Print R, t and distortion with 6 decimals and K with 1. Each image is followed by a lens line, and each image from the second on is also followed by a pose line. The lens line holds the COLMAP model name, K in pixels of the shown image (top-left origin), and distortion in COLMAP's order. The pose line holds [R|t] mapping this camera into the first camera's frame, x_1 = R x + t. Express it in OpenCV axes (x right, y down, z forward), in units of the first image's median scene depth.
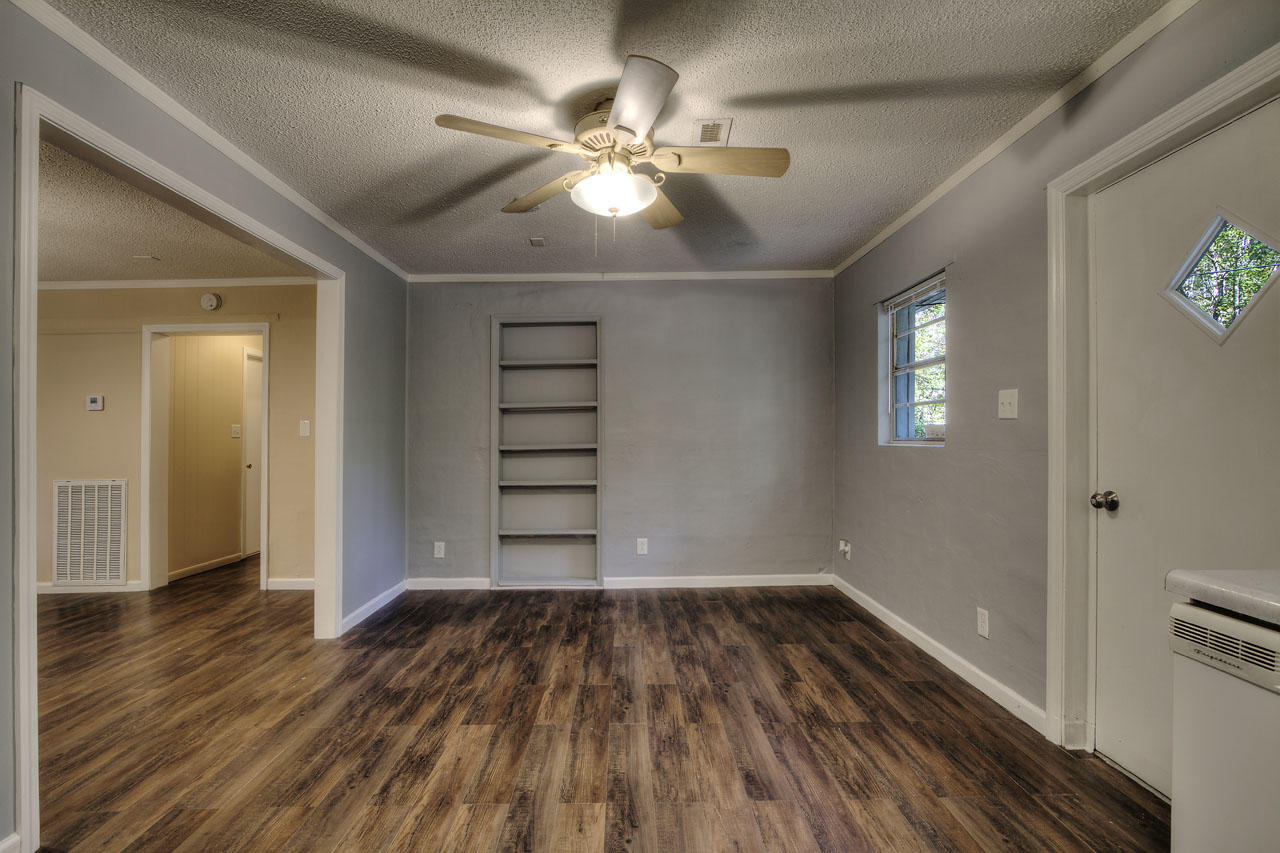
lens RADIAL K [[593.7, 0, 637.2], [0, 593.7, 418.7], [0, 0, 1]] dist [-0.013312, 0.000232]
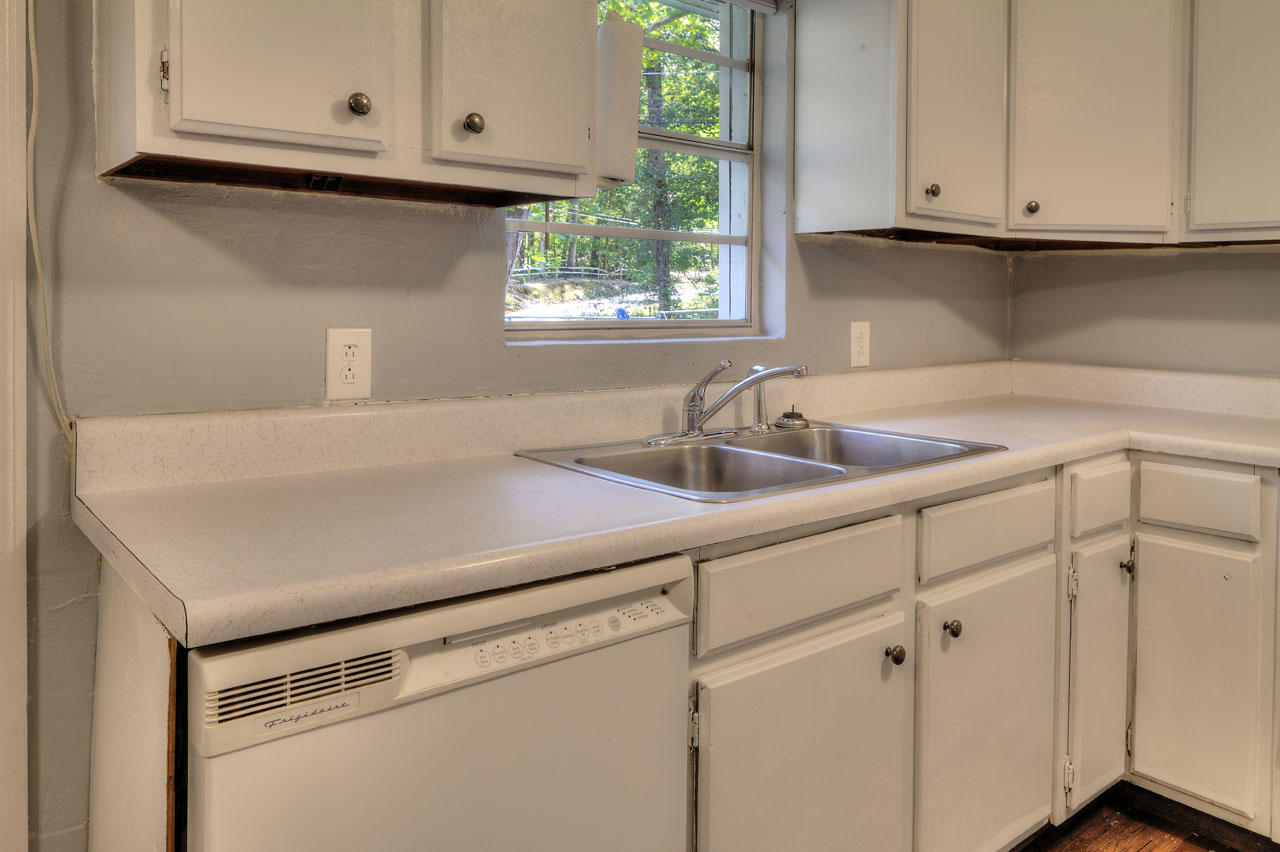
lens RADIAL K [[944.4, 0, 618.4], [0, 944.4, 301.0], [0, 0, 1]] dist [0.001966, -0.000258]
pose [[-0.620950, 0.002080, 0.783847, 0.021909], [-0.032146, 0.999088, -0.028116, 0.005449], [-0.783191, -0.042656, -0.620317, 0.549840]]
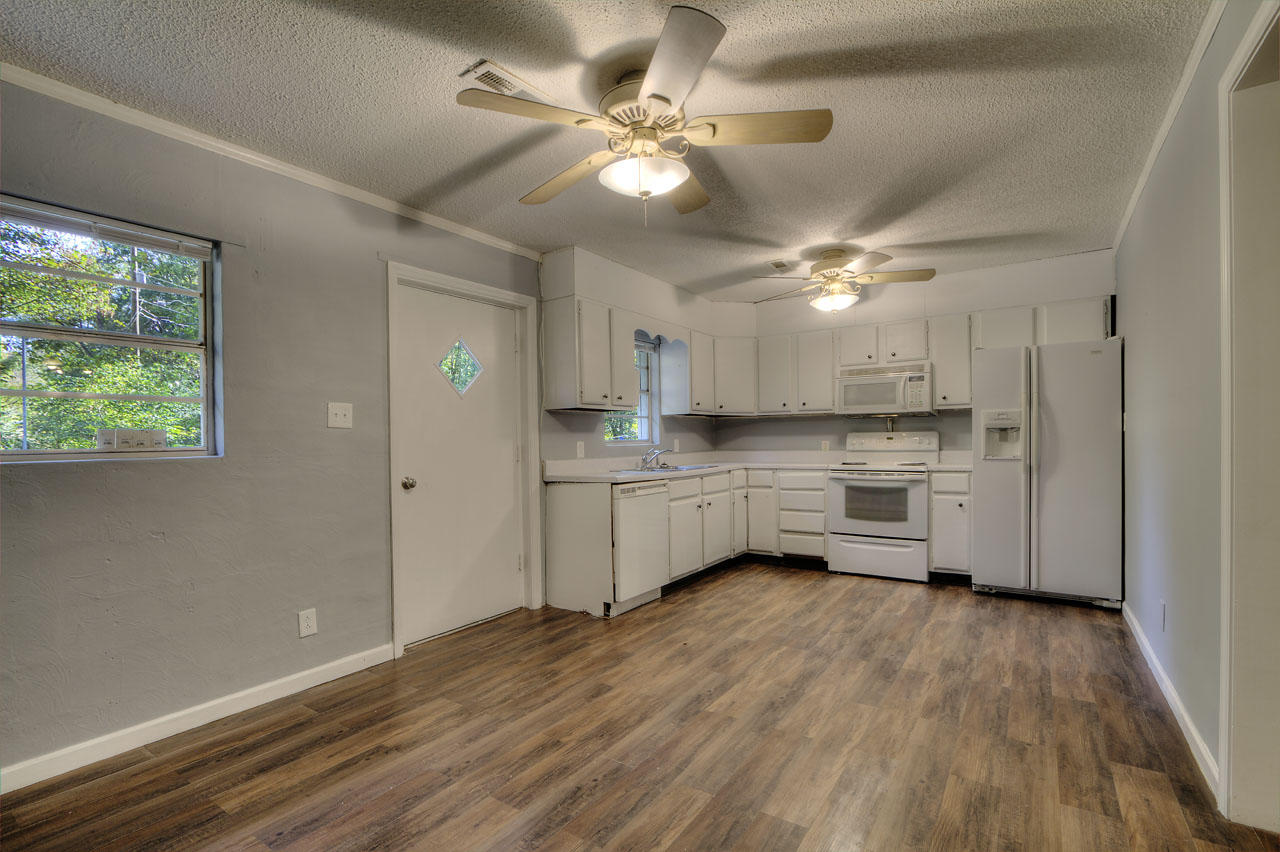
lens RADIAL K [[593.7, 0, 638.1], [0, 593.7, 441.6], [0, 0, 1]] dist [-0.013312, 0.000232]
pose [[-0.818552, 0.022588, 0.573988, -0.558150], [0.006059, 0.999511, -0.030692, 0.073061], [-0.574401, -0.021645, -0.818288, 1.731063]]
